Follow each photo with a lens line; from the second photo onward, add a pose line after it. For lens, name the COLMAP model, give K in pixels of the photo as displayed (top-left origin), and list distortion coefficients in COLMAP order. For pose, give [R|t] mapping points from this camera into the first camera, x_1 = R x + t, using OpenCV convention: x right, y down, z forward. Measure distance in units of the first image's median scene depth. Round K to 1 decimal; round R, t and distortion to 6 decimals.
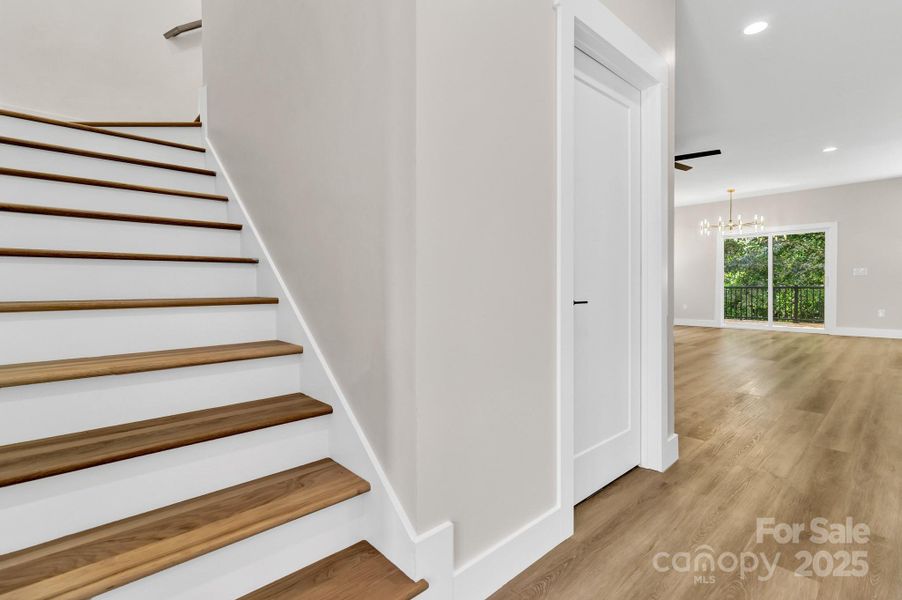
lens RADIAL K [[427.8, 0, 454.4], [0, 427.8, 285.2], [0, 0, 1]] dist [-0.000232, 0.000002]
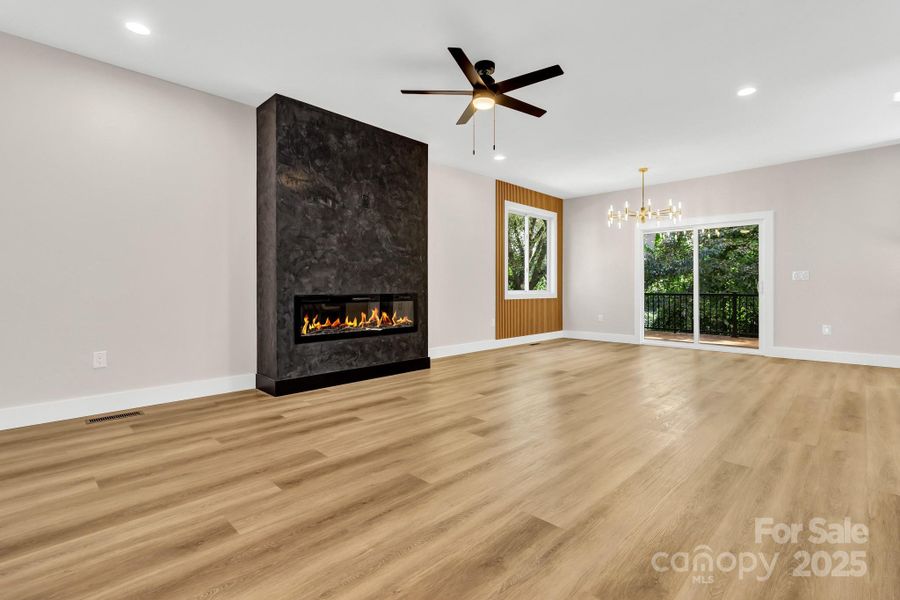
lens RADIAL K [[408.5, 0, 451.0], [0, 408.5, 284.3], [0, 0, 1]] dist [-0.030898, 0.000322]
pose [[0.999860, 0.008549, 0.014405, 0.289642], [-0.008346, 0.999866, -0.014100, -0.000446], [-0.014524, 0.013978, 0.999797, 0.274064]]
